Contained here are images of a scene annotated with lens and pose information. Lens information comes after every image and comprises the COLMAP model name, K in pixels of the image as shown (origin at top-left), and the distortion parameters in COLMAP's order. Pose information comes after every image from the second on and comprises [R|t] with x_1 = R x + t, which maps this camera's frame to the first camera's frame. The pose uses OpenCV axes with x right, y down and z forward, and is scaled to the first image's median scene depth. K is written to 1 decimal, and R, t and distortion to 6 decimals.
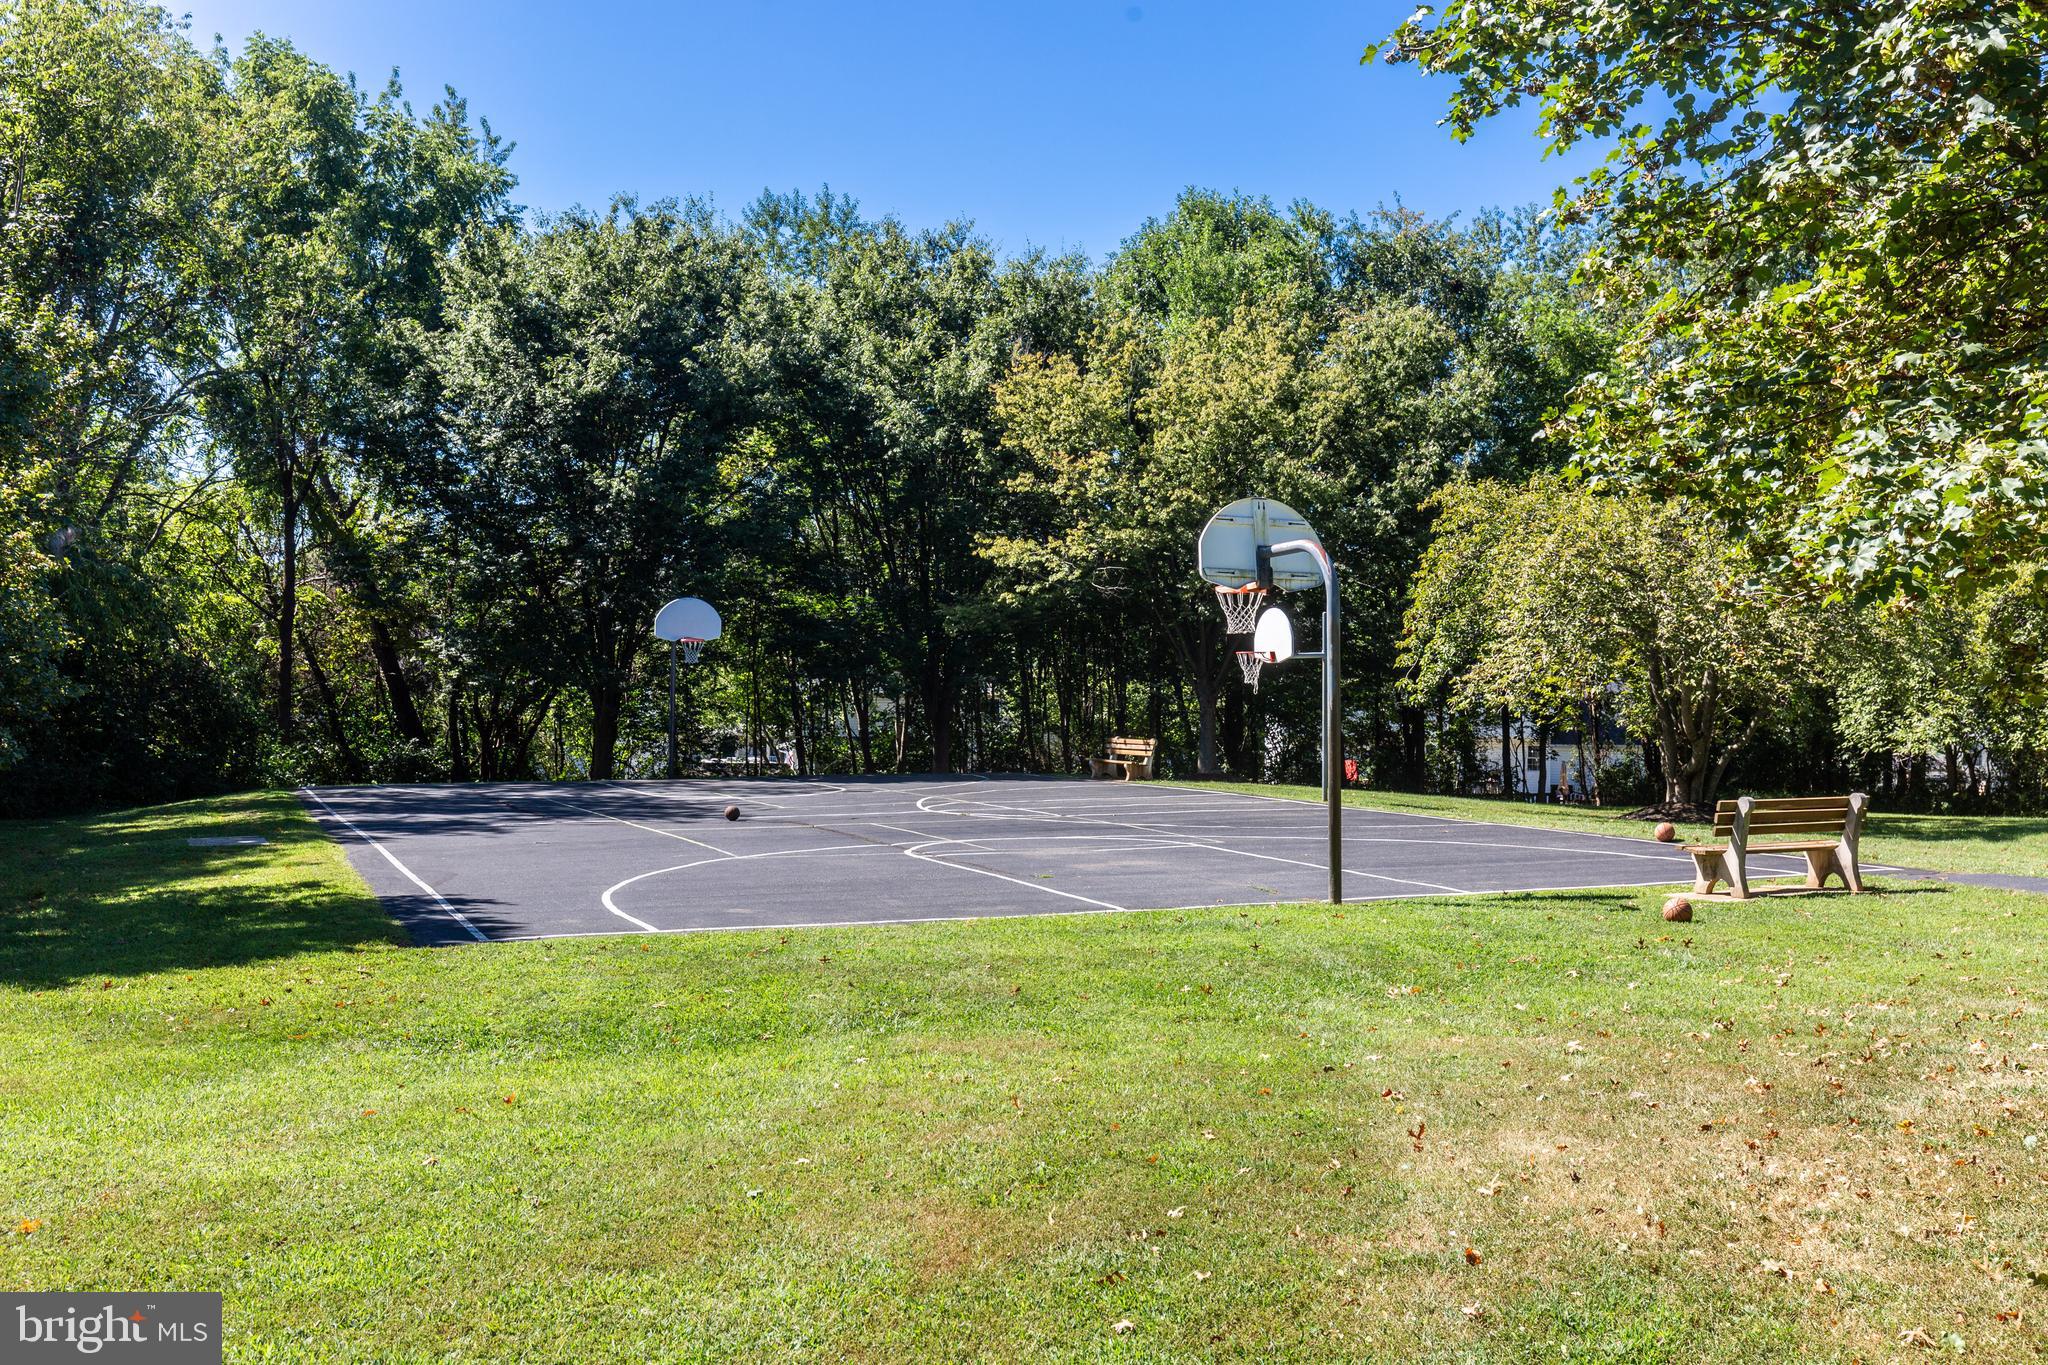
lens RADIAL K [[1964.2, 0, 1024.0], [0, 1964.2, 682.5], [0, 0, 1]] dist [-0.073131, 0.234725]
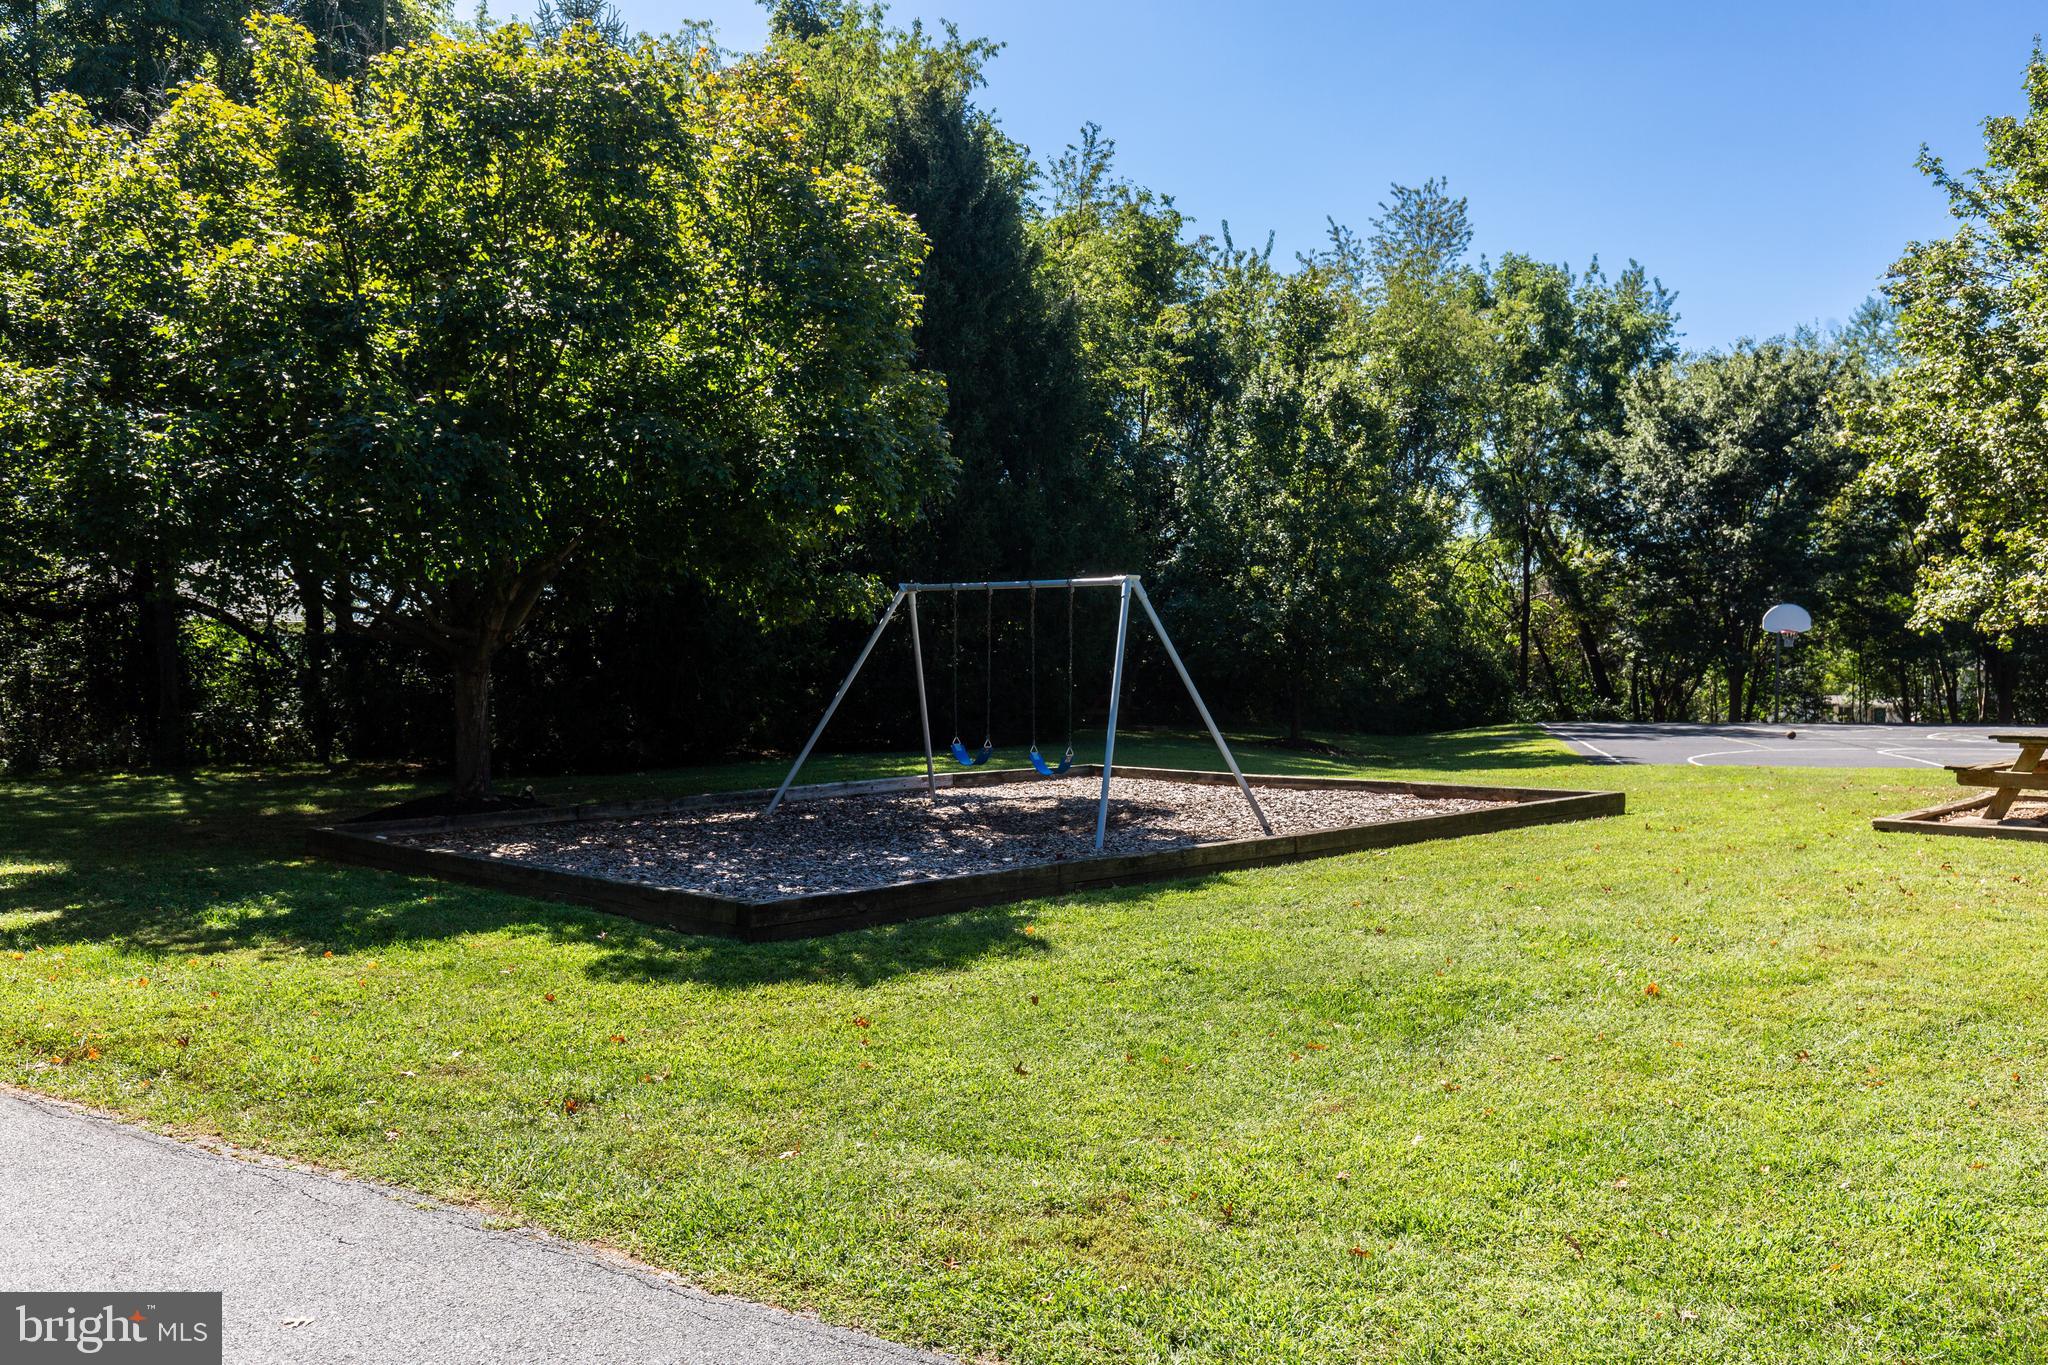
lens RADIAL K [[1648.3, 0, 1024.0], [0, 1648.3, 682.5], [0, 0, 1]] dist [0.002482, -0.005236]
pose [[0.797537, 0.002030, -0.603266, 0.112162], [0.004160, 0.999952, 0.008865, 0.003544], [0.603255, -0.009580, 0.797491, -0.333396]]
